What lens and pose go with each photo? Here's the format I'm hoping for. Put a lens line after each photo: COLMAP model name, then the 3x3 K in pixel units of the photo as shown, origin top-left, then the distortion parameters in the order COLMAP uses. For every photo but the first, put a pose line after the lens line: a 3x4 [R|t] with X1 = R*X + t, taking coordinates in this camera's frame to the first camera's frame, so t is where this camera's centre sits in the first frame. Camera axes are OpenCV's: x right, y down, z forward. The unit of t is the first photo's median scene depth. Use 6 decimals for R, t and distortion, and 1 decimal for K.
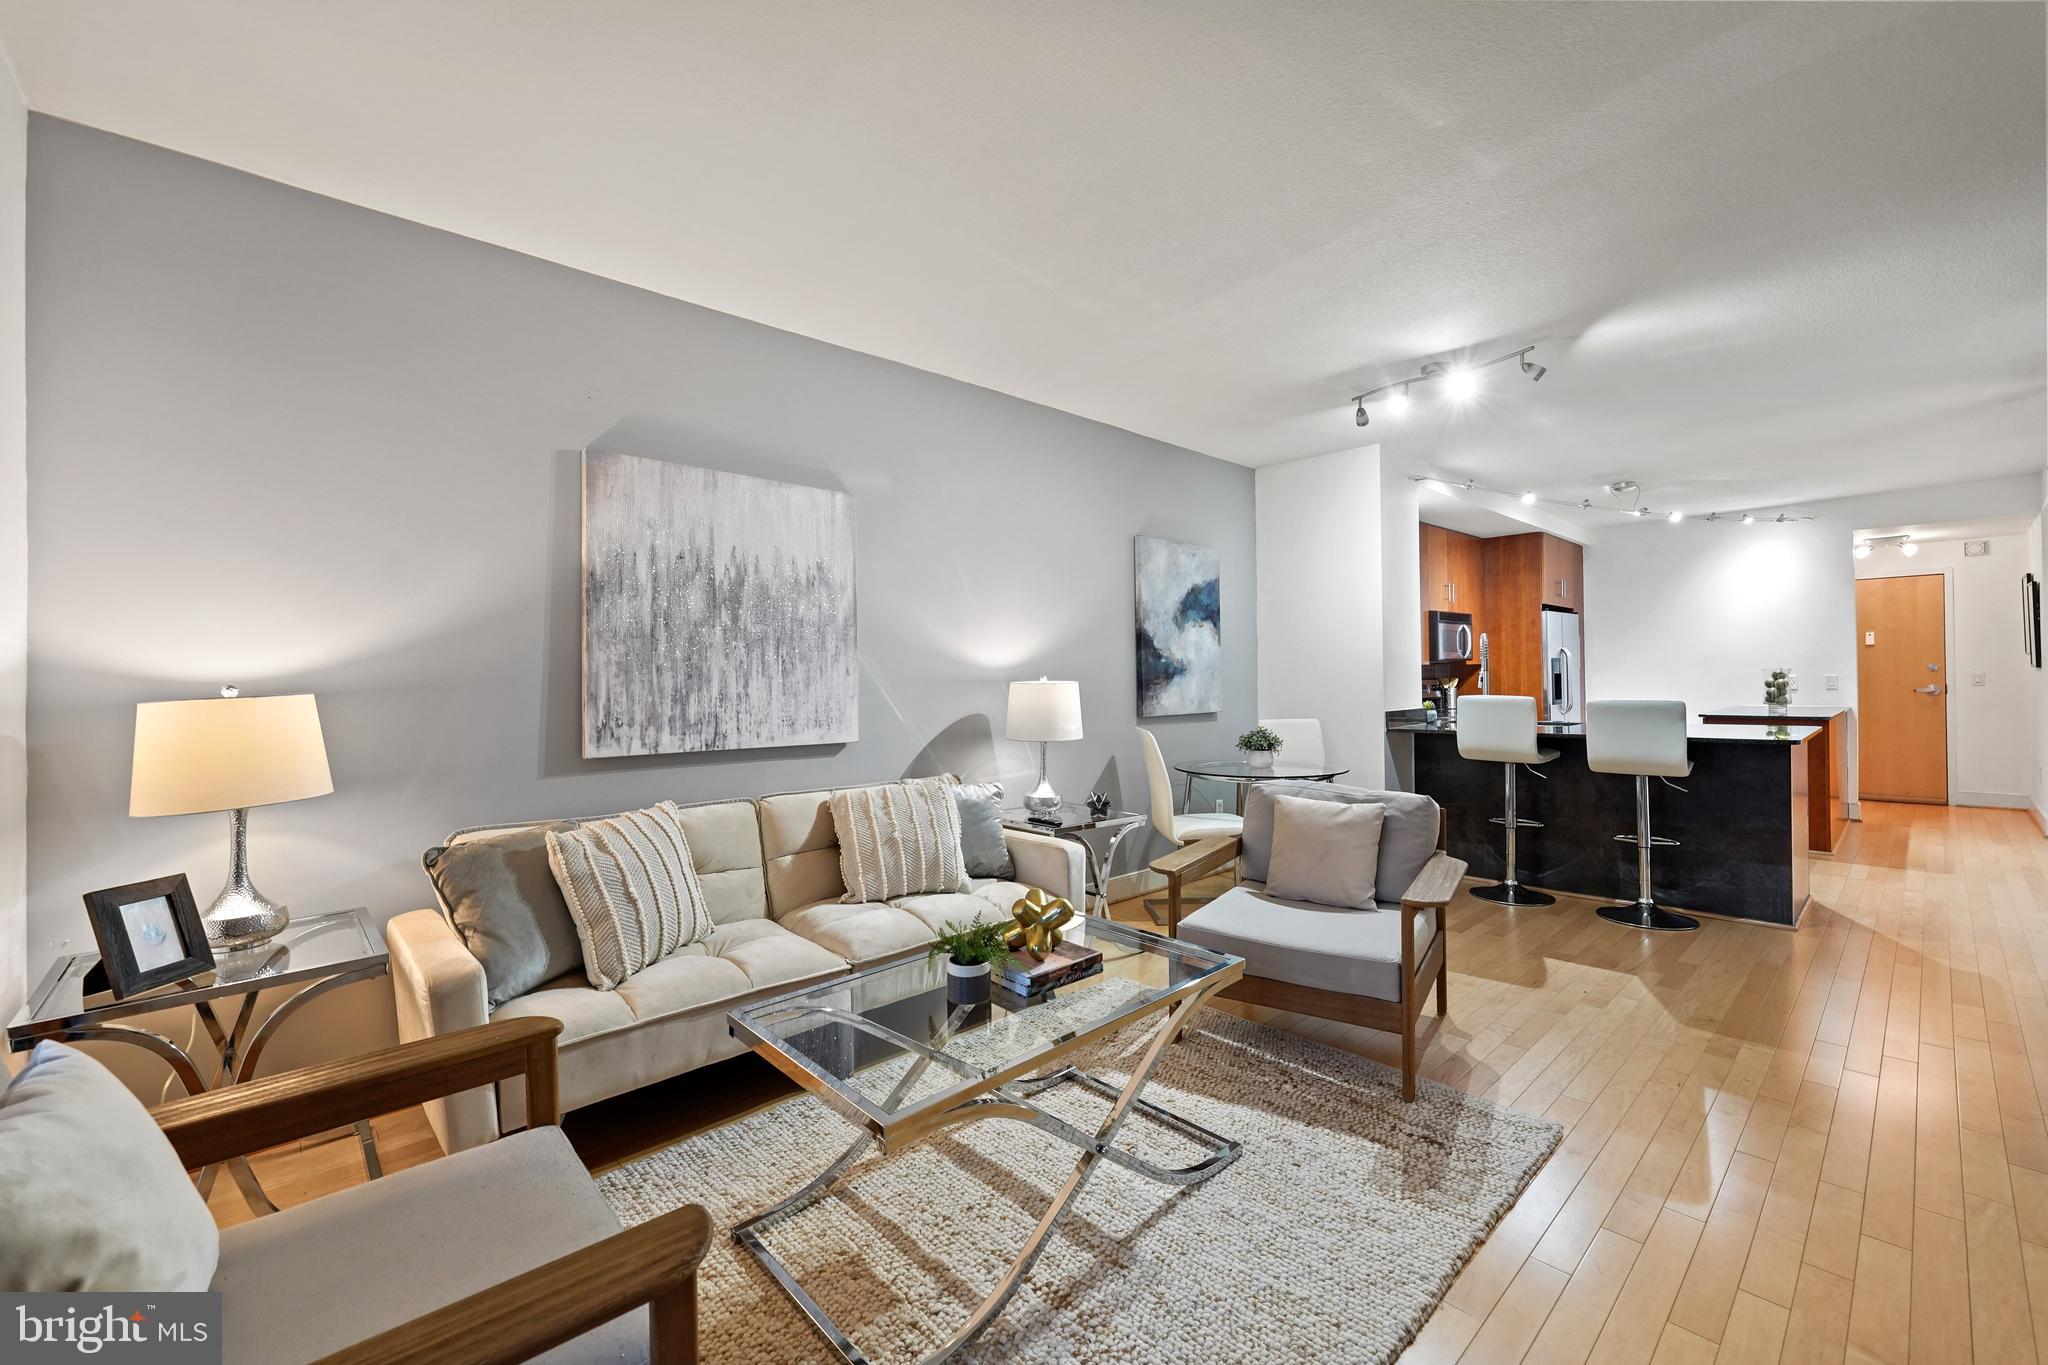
lens RADIAL K [[826.0, 0, 1027.8], [0, 826.0, 673.3], [0, 0, 1]] dist [-0.000007, 0.000157]
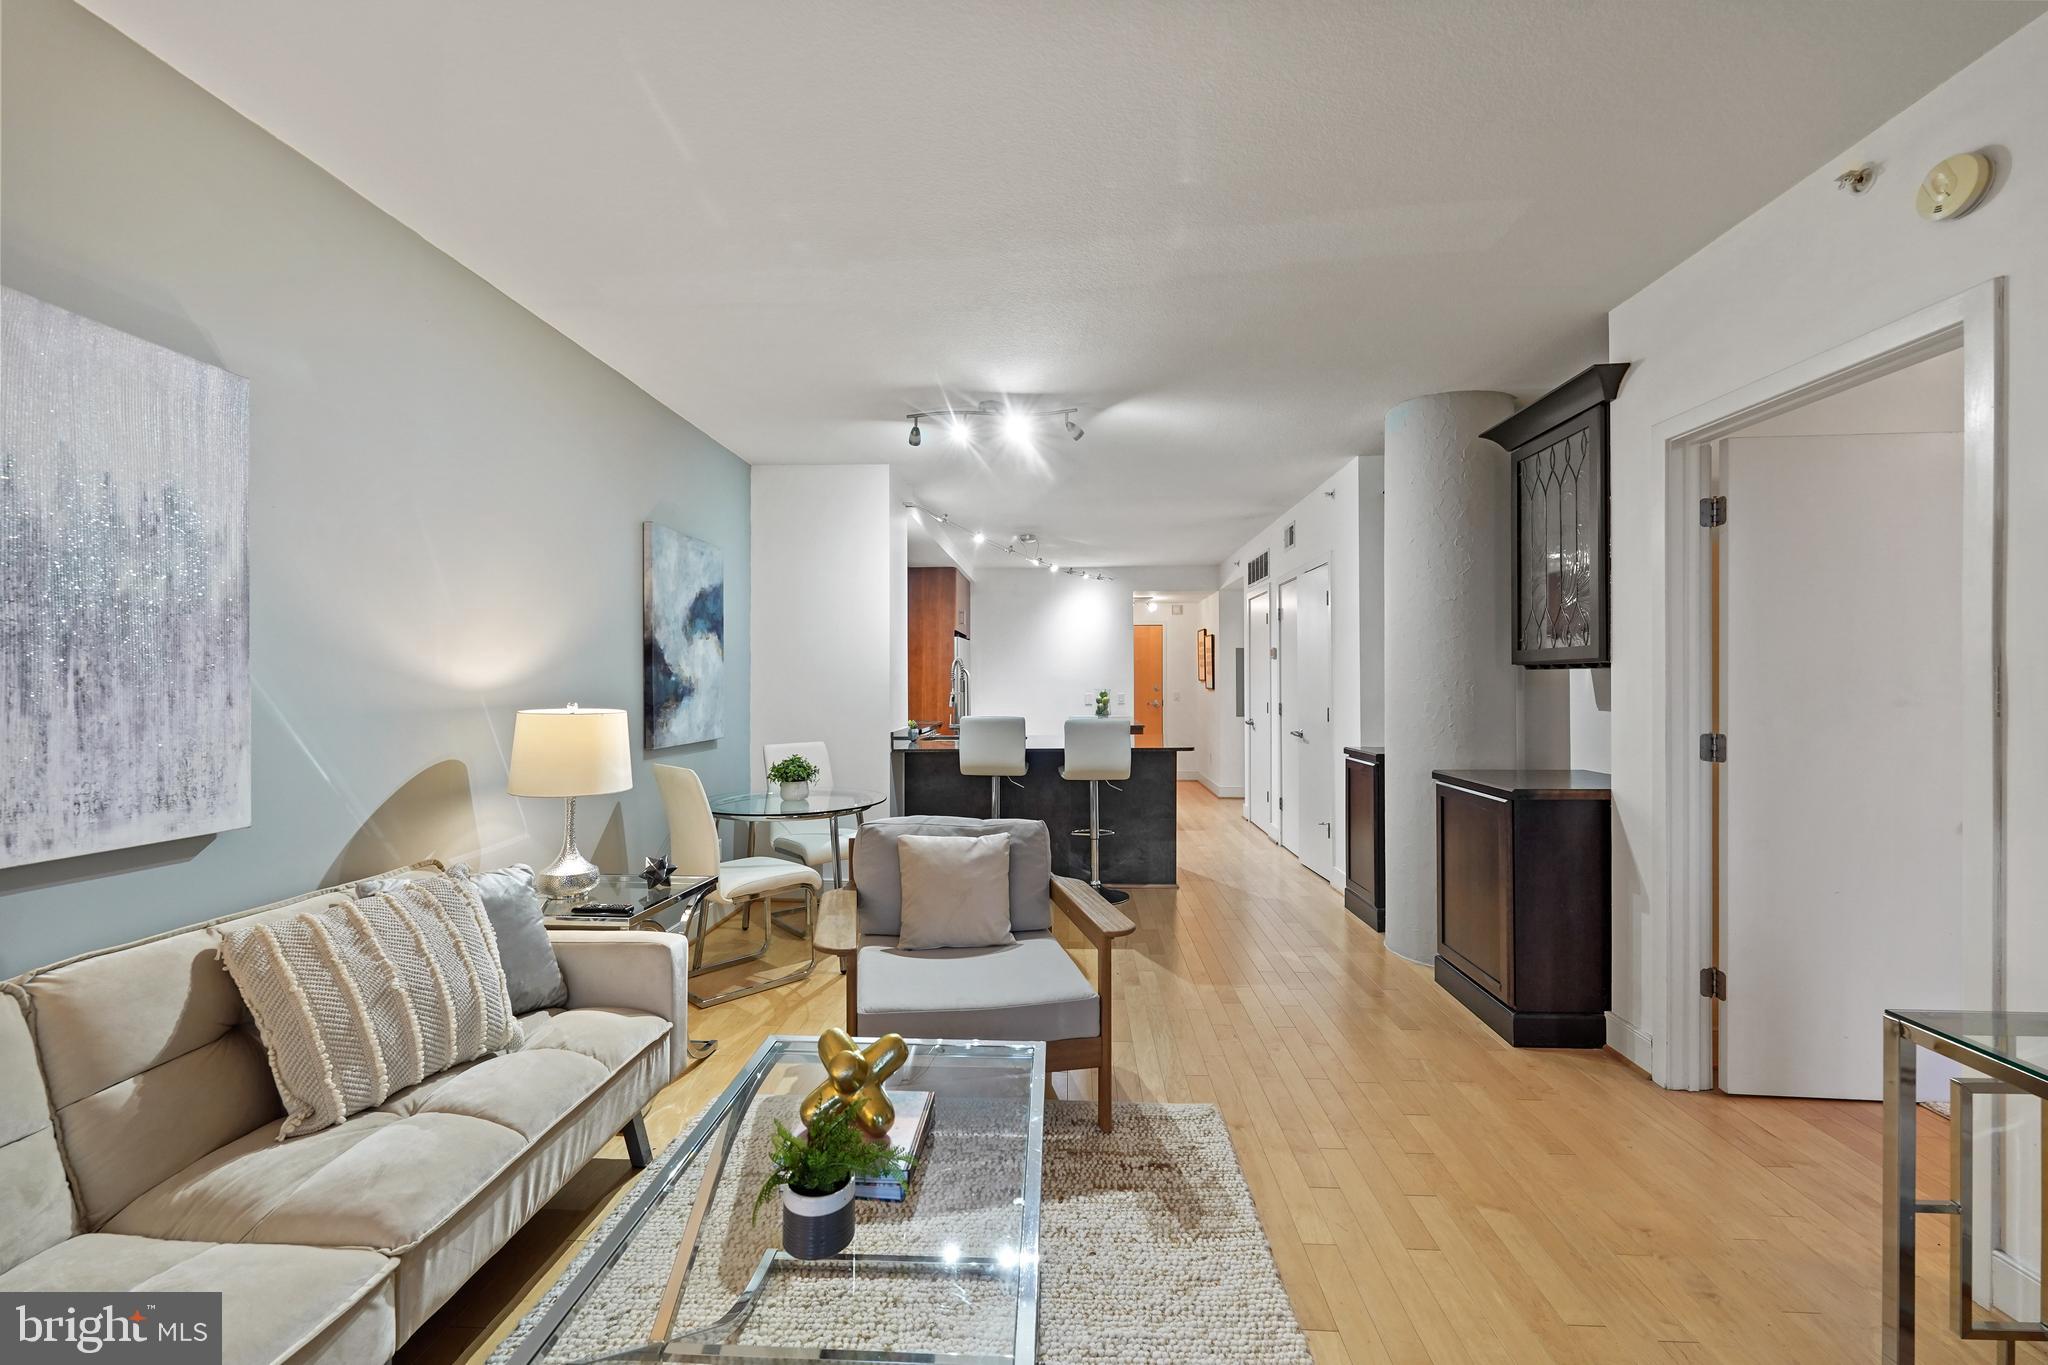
lens RADIAL K [[825.7, 0, 1024.0], [0, 825.7, 682.5], [0, 0, 1]] dist [-0.000053, -0.000056]
pose [[0.714011, 0.011166, 0.700045, -0.225576], [-0.011539, 0.999925, -0.004179, -0.017406], [-0.700039, -0.005094, 0.714086, 0.246651]]
